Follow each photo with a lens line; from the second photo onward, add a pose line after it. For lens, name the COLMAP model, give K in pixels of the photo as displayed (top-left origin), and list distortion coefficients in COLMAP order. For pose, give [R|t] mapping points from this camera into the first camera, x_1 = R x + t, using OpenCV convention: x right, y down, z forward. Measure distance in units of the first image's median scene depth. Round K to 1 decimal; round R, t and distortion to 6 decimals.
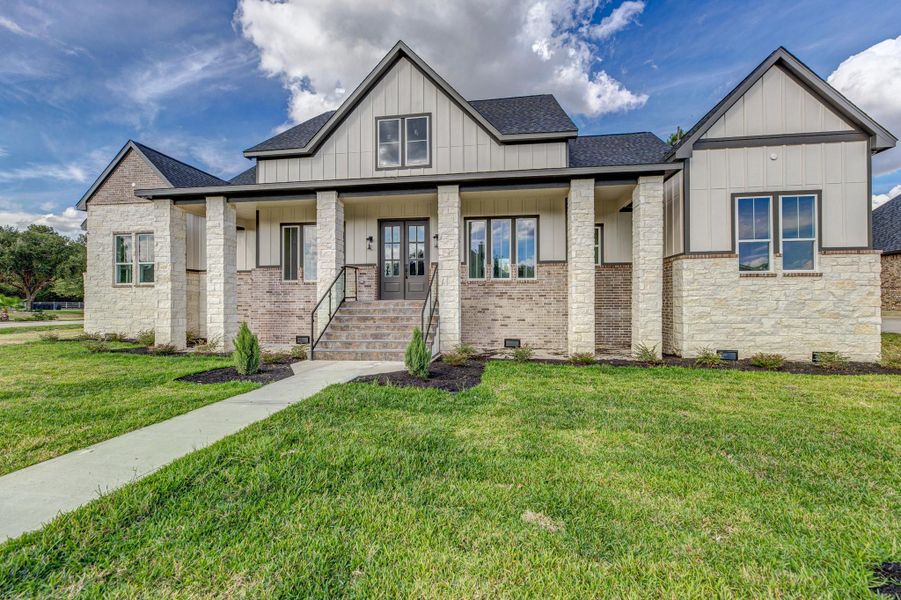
lens RADIAL K [[364.8, 0, 455.2], [0, 364.8, 299.1], [0, 0, 1]] dist [-0.002553, 0.000108]
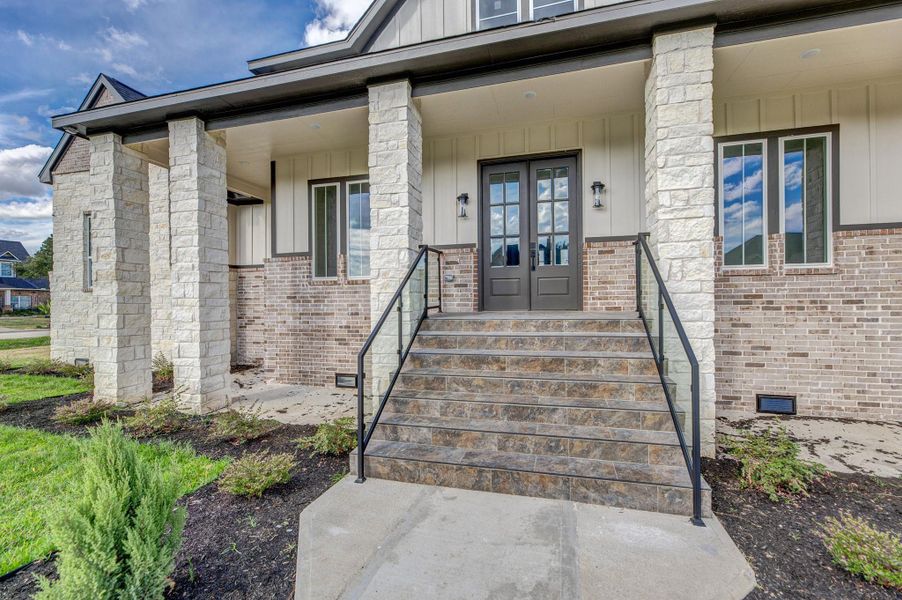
lens RADIAL K [[359.2, 0, 456.8], [0, 359.2, 300.9], [0, 0, 1]] dist [-0.002344, -0.000363]
pose [[0.992979, -0.006993, -0.118085, -0.192755], [0.007651, 0.999958, 0.005127, -0.016241], [0.118045, -0.005994, 0.992990, 0.497409]]
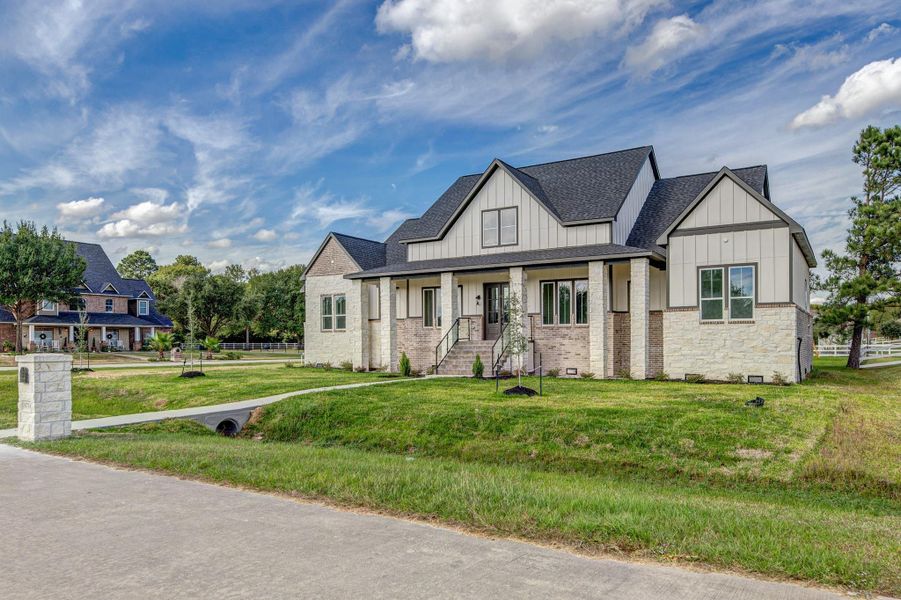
lens RADIAL K [[652.5, 0, 447.5], [0, 652.5, 342.8], [0, 0, 1]] dist [0.000515, -0.001398]
pose [[0.909634, -0.001992, -0.415407, 0.755950], [0.006322, 0.999939, 0.009049, -0.012247], [0.415363, -0.010858, 0.909591, -1.445637]]
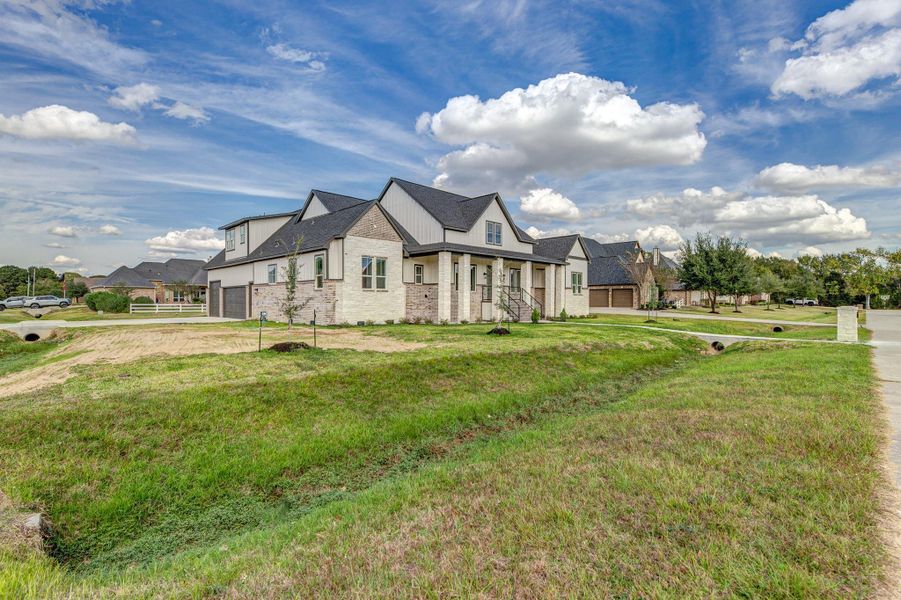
lens RADIAL K [[385.5, 0, 452.1], [0, 385.5, 300.9], [0, 0, 1]] dist [-0.009791, 0.000425]
pose [[0.621587, -0.000340, 0.783345, -2.397212], [-0.015991, 0.999786, 0.013123, -0.022786], [-0.783182, -0.020684, 0.621449, -0.365774]]
